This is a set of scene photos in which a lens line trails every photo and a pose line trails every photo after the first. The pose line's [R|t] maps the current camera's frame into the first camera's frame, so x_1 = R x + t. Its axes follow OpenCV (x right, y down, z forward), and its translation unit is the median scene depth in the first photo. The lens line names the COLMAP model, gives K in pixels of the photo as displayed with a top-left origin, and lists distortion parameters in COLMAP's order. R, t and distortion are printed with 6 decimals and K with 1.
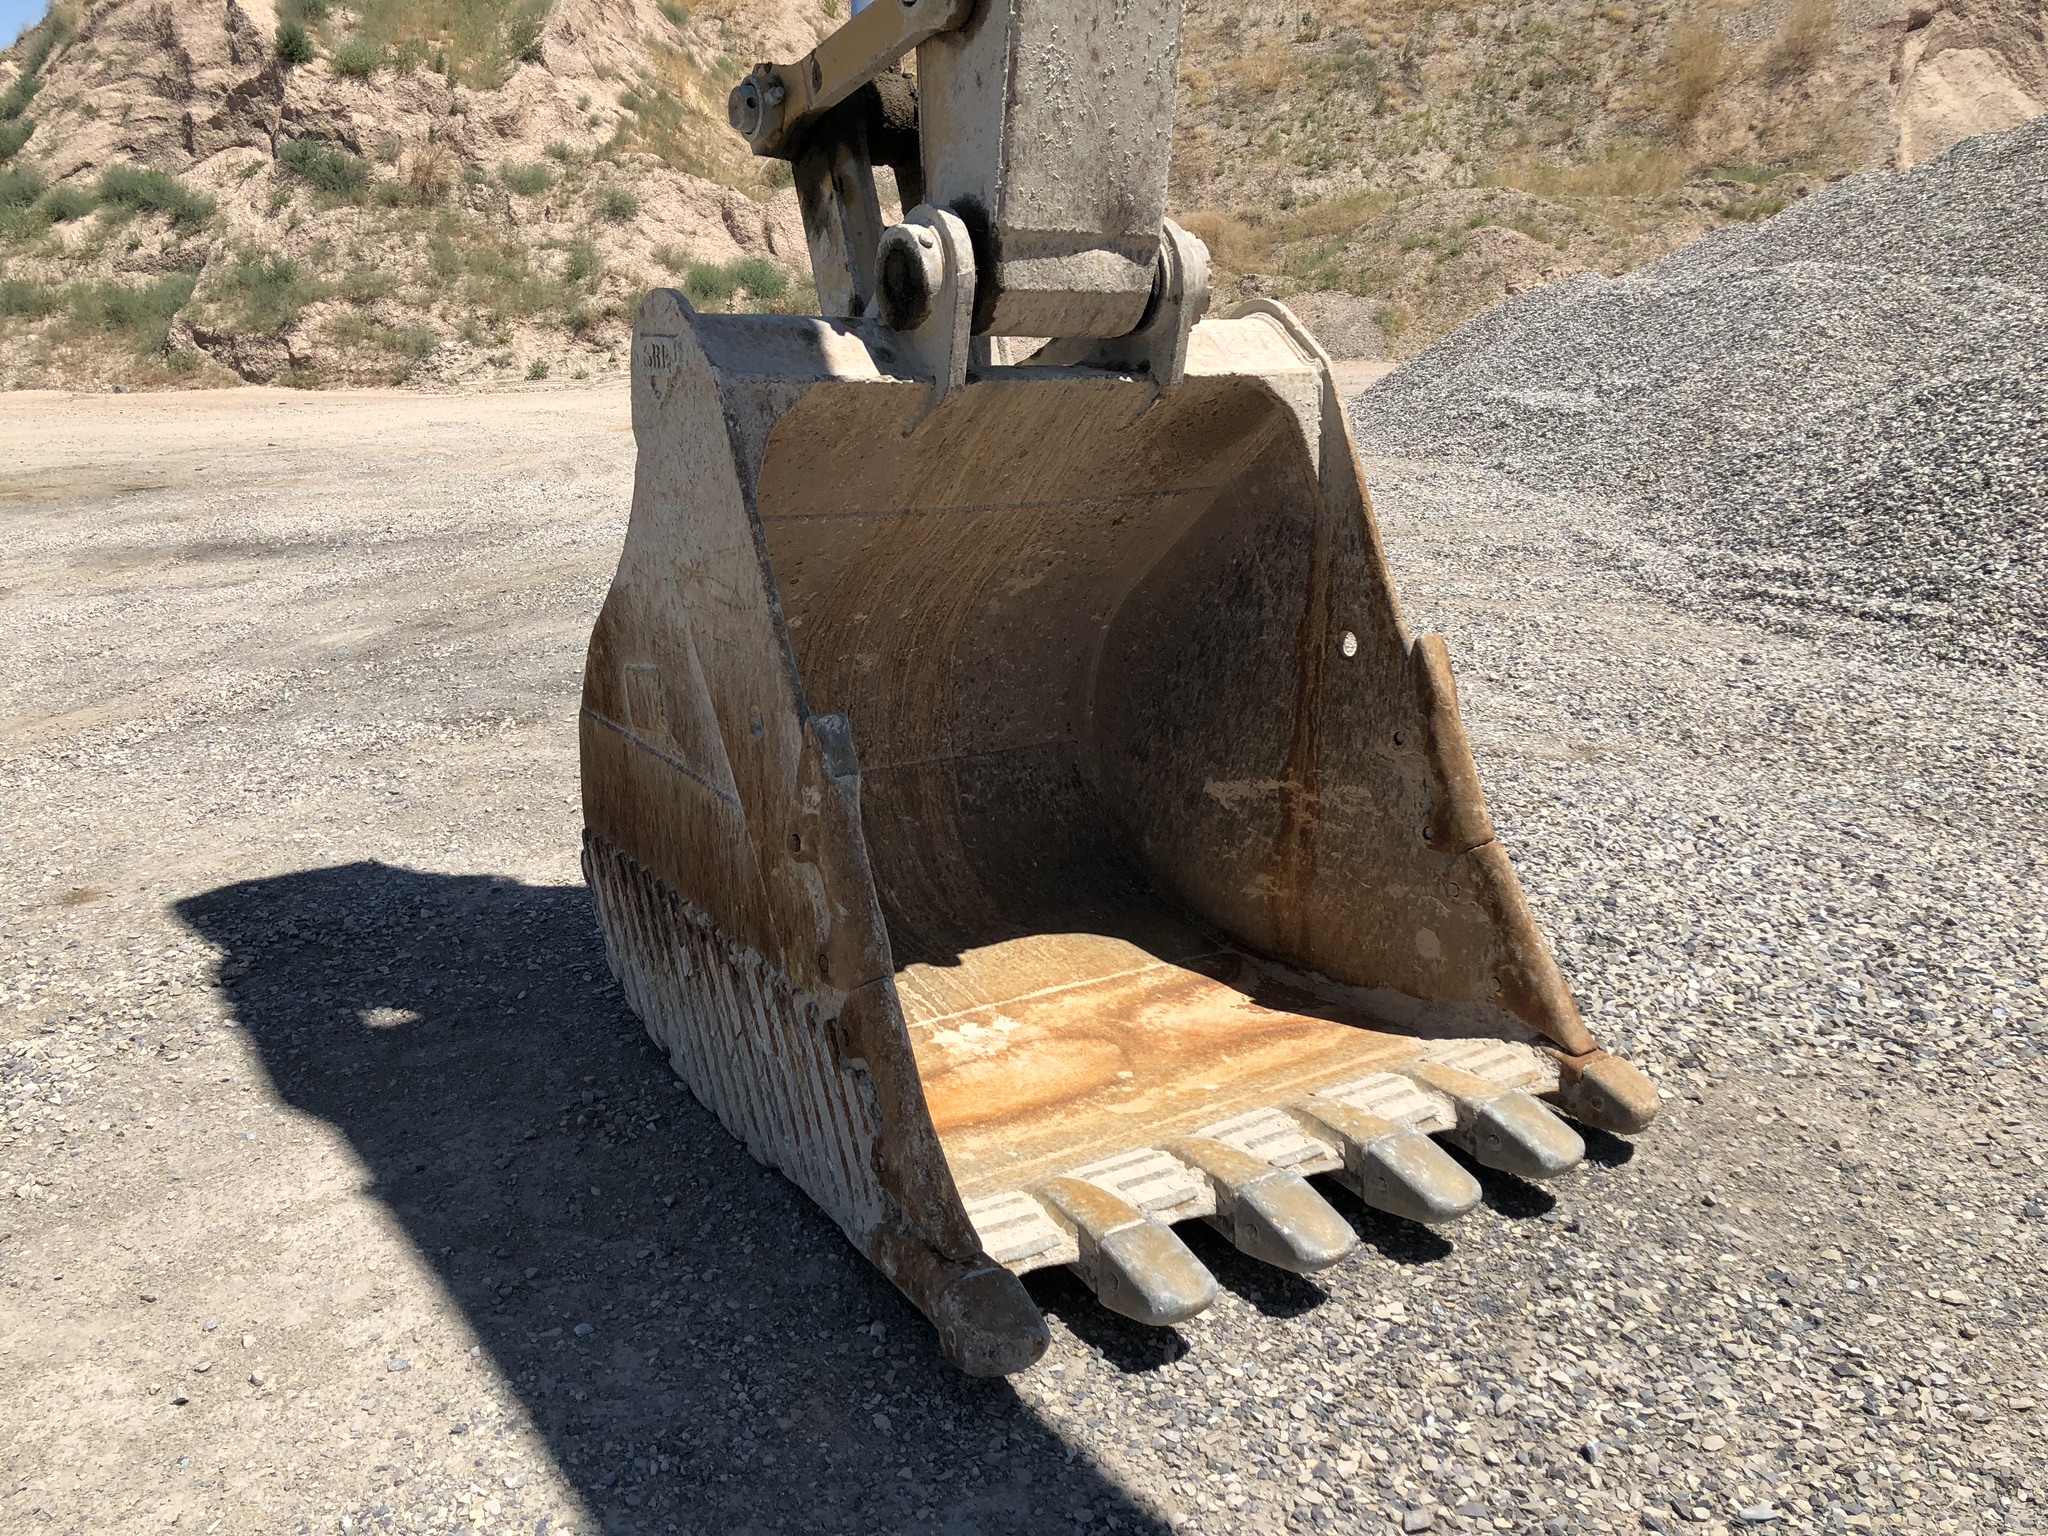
lens RADIAL K [[1651.2, 0, 1014.6], [0, 1651.2, 756.1], [0, 0, 1]] dist [0.048408, -0.042598]
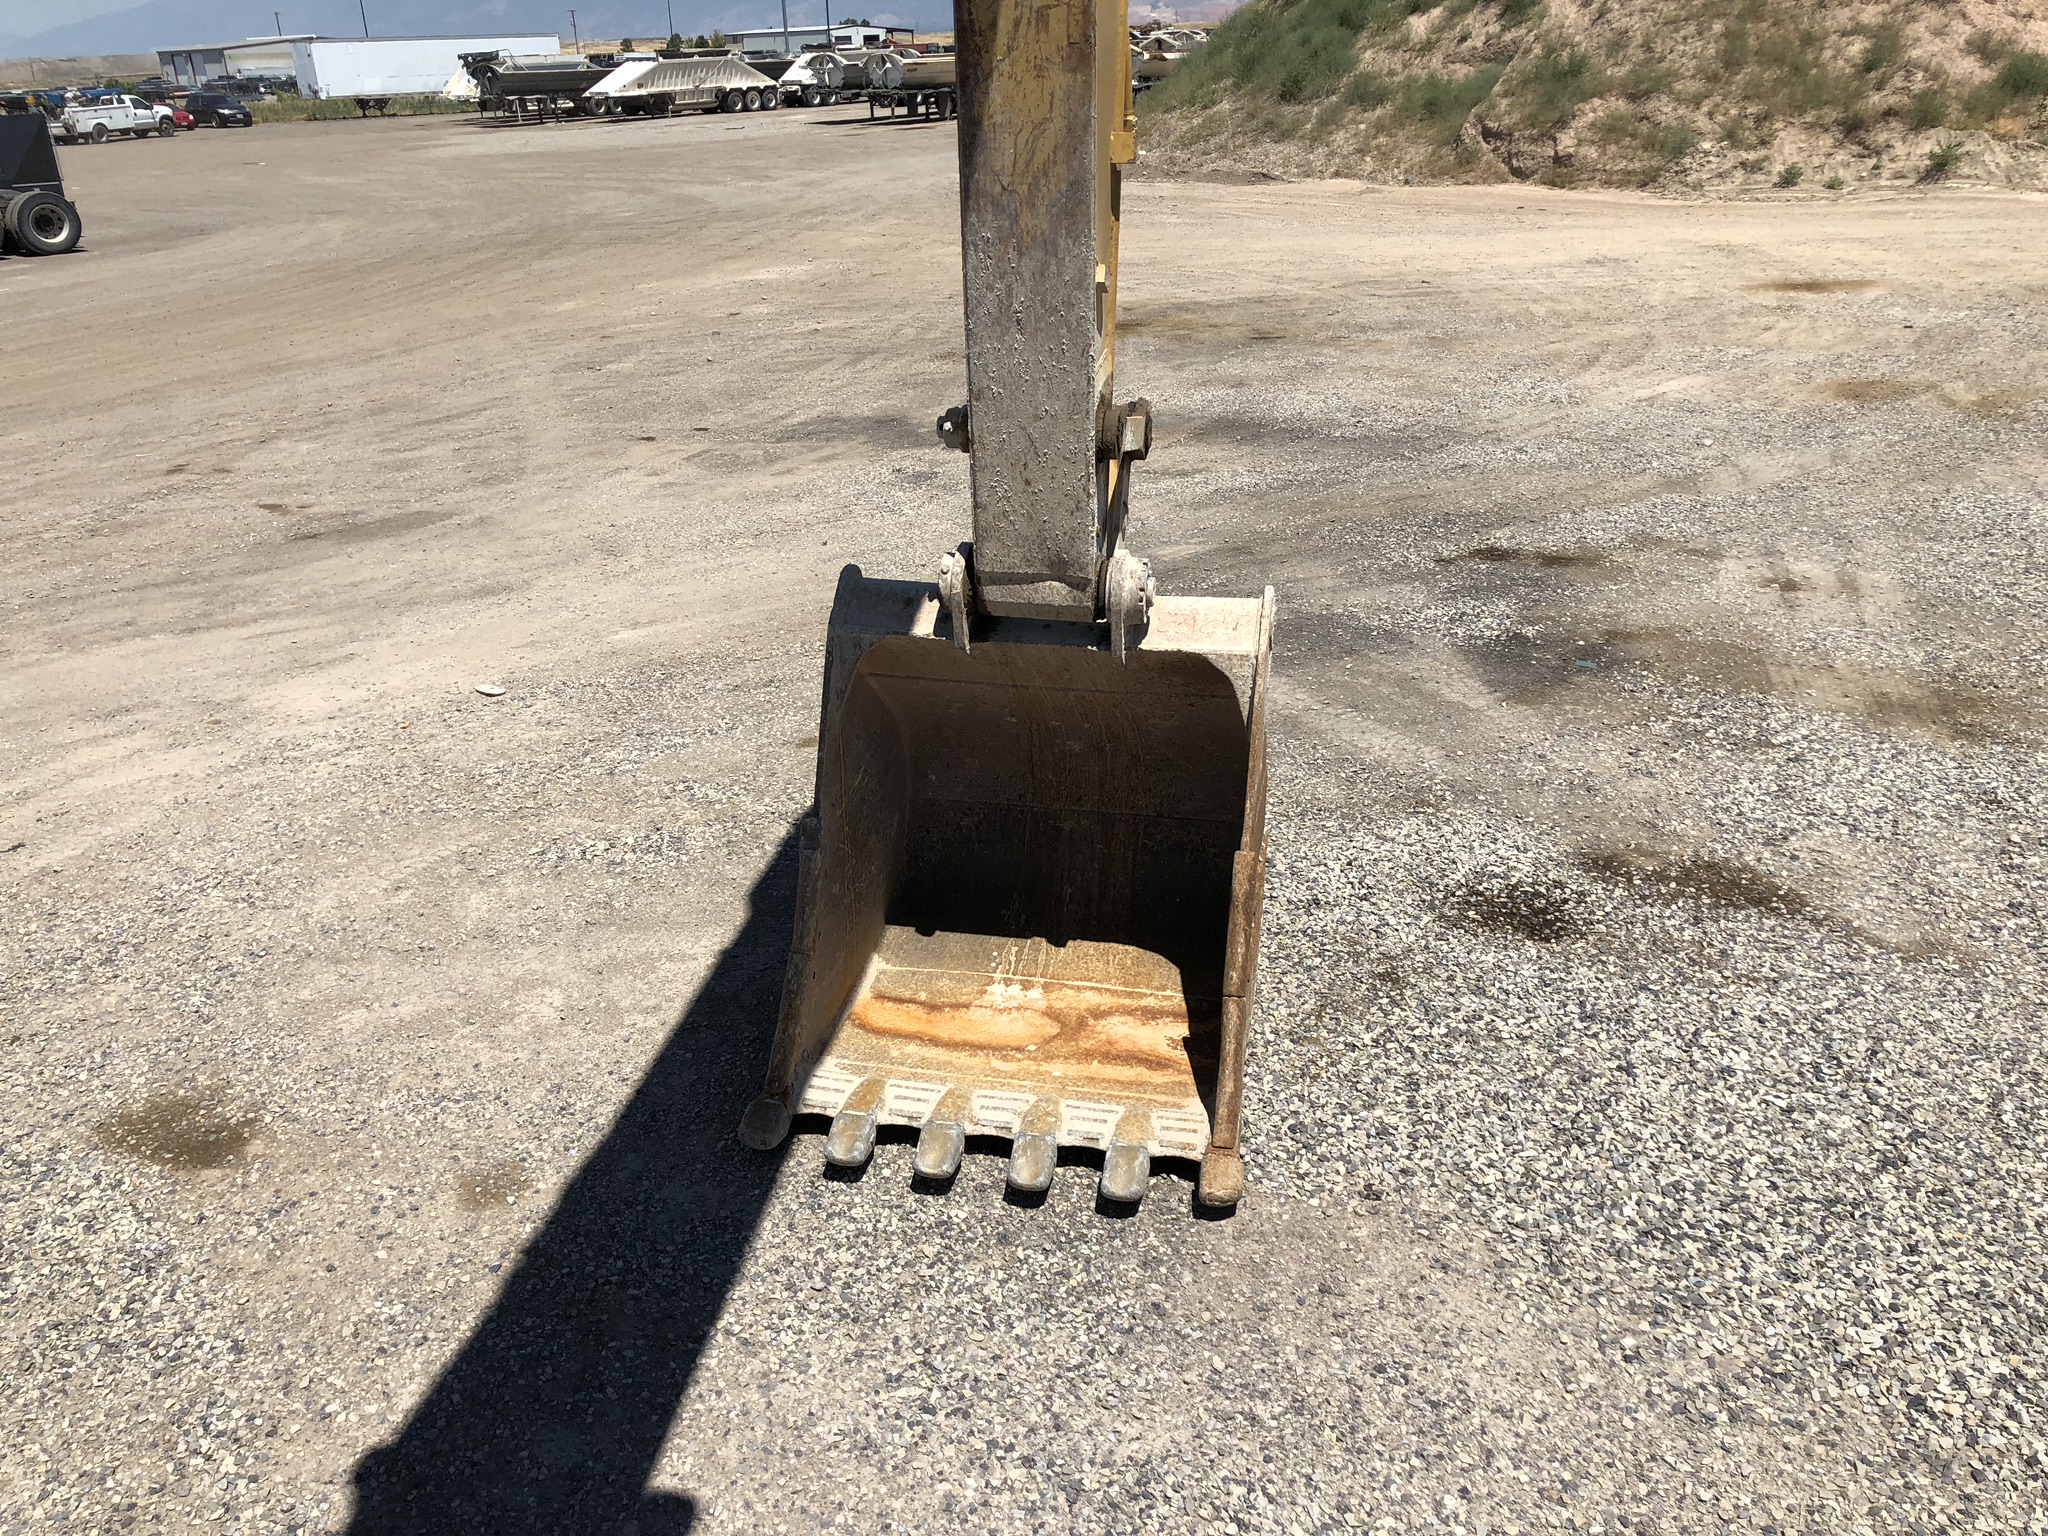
lens RADIAL K [[1651.2, 0, 986.2], [0, 1651.2, 758.3], [0, 0, 1]] dist [0.048408, -0.042598]
pose [[0.695881, 0.278081, -0.662133, 0.115039], [-0.166962, 0.959372, 0.227442, -0.050008], [0.698479, -0.047722, 0.714038, -0.023594]]
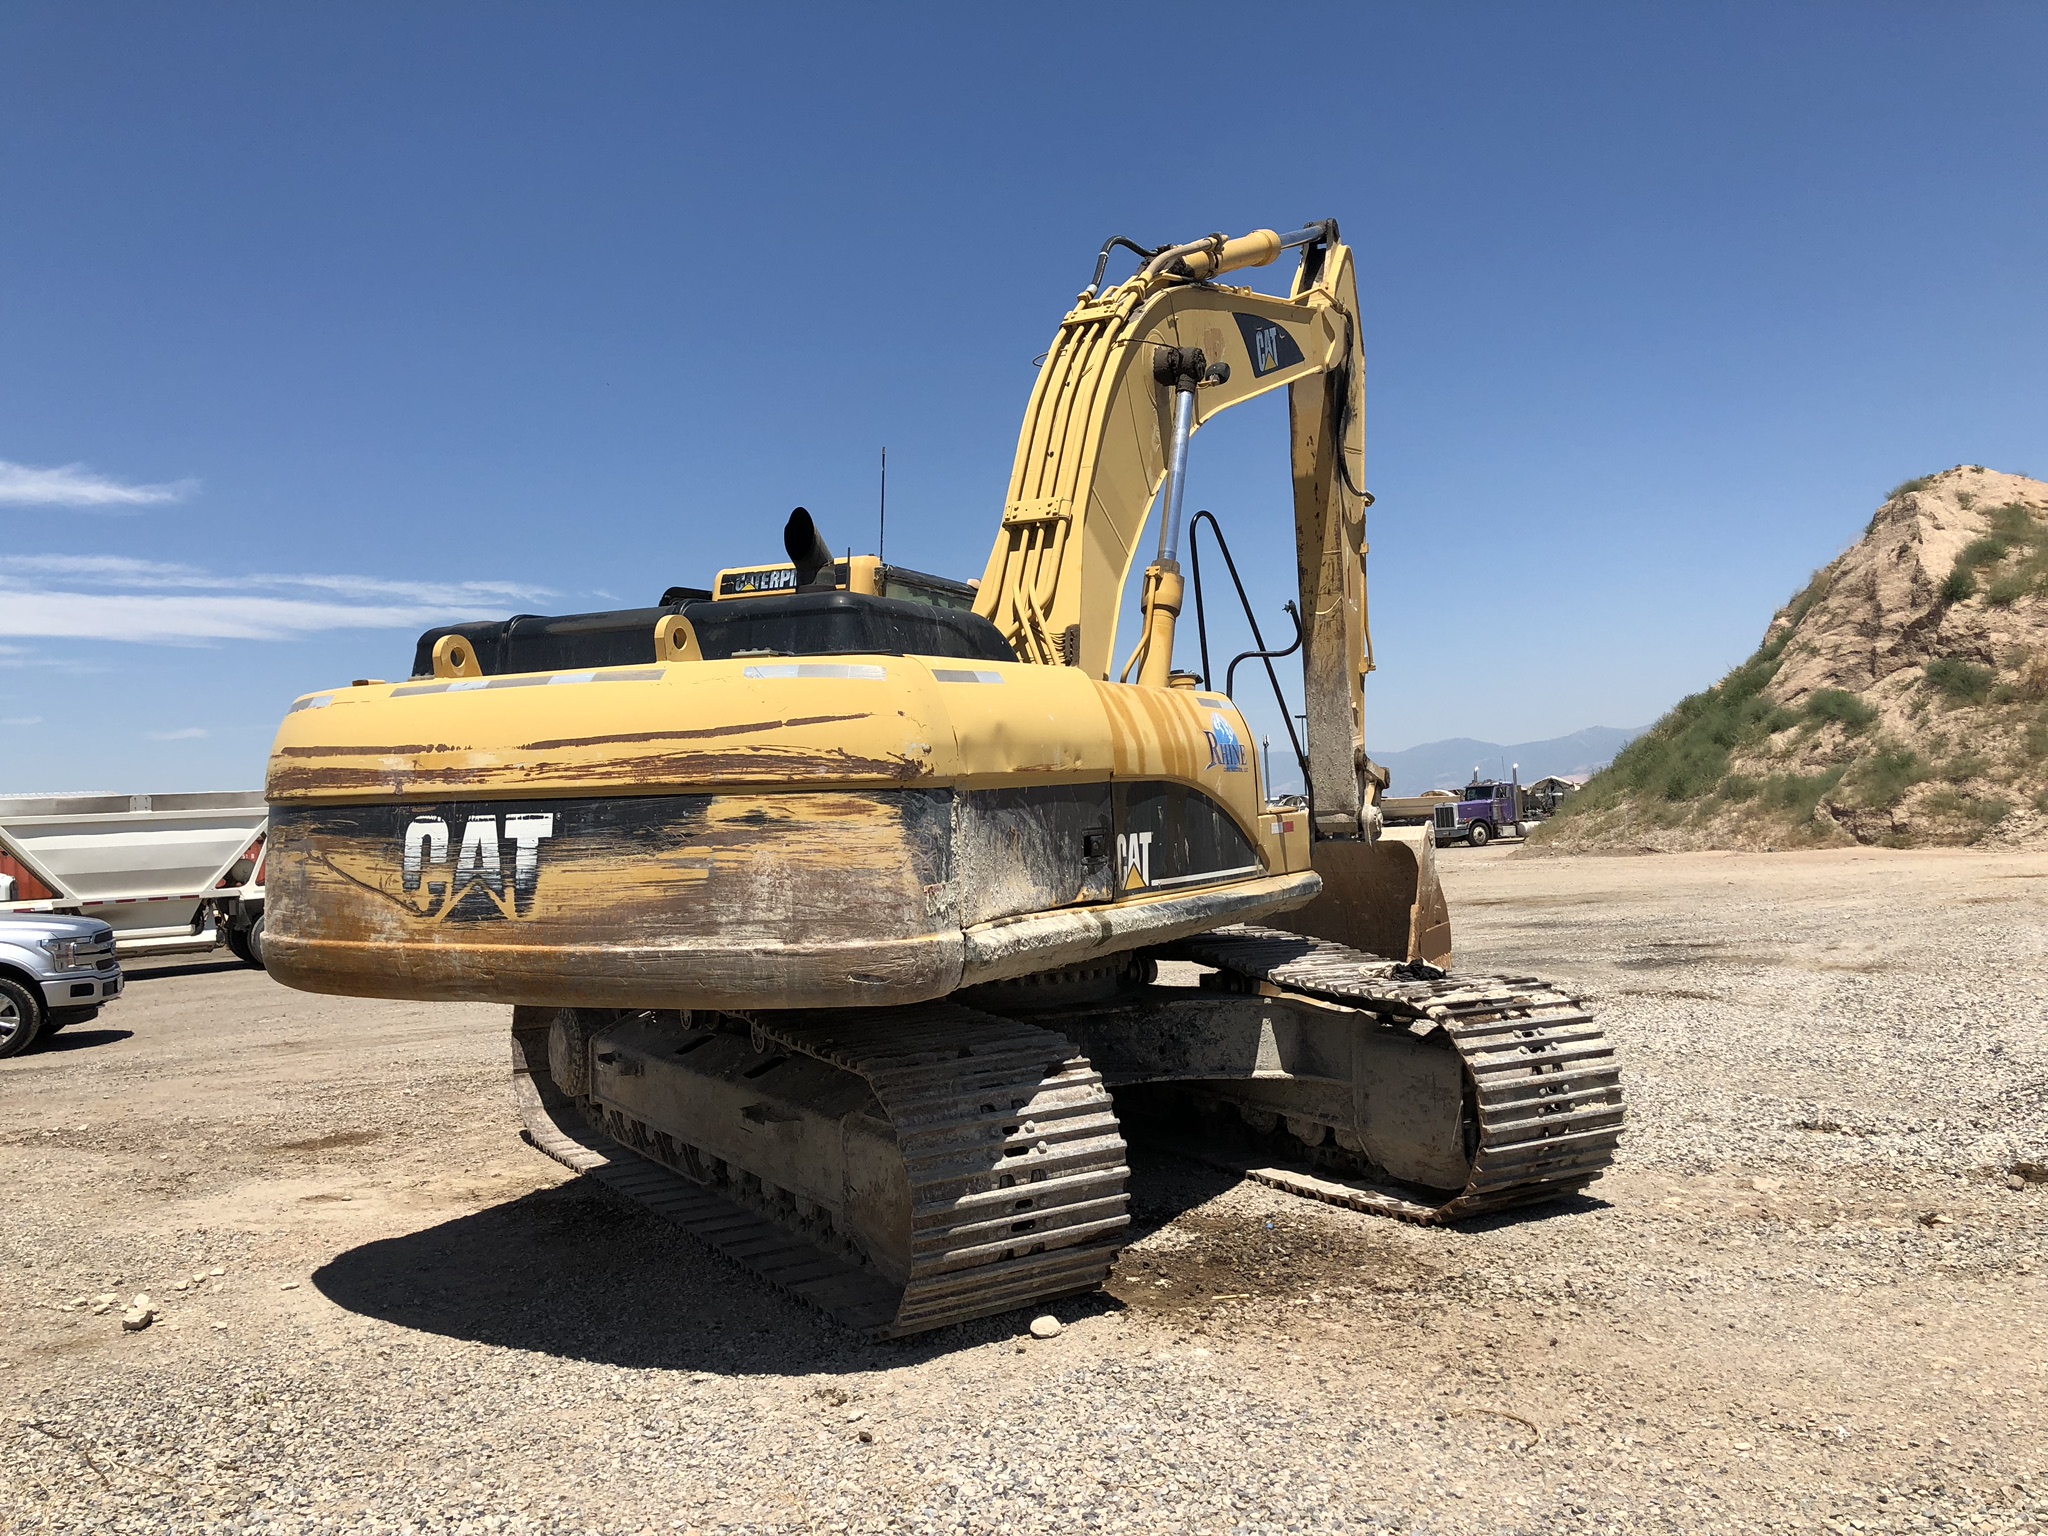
lens RADIAL K [[1651.2, 0, 1007.6], [0, 1651.2, 778.4], [0, 0, 1]] dist [0.048408, -0.042598]
pose [[0.481234, -0.036859, -0.875817, 0.355071], [-0.189695, 0.971062, -0.145099, 0.042492], [0.855821, 0.235964, 0.460317, -0.186385]]
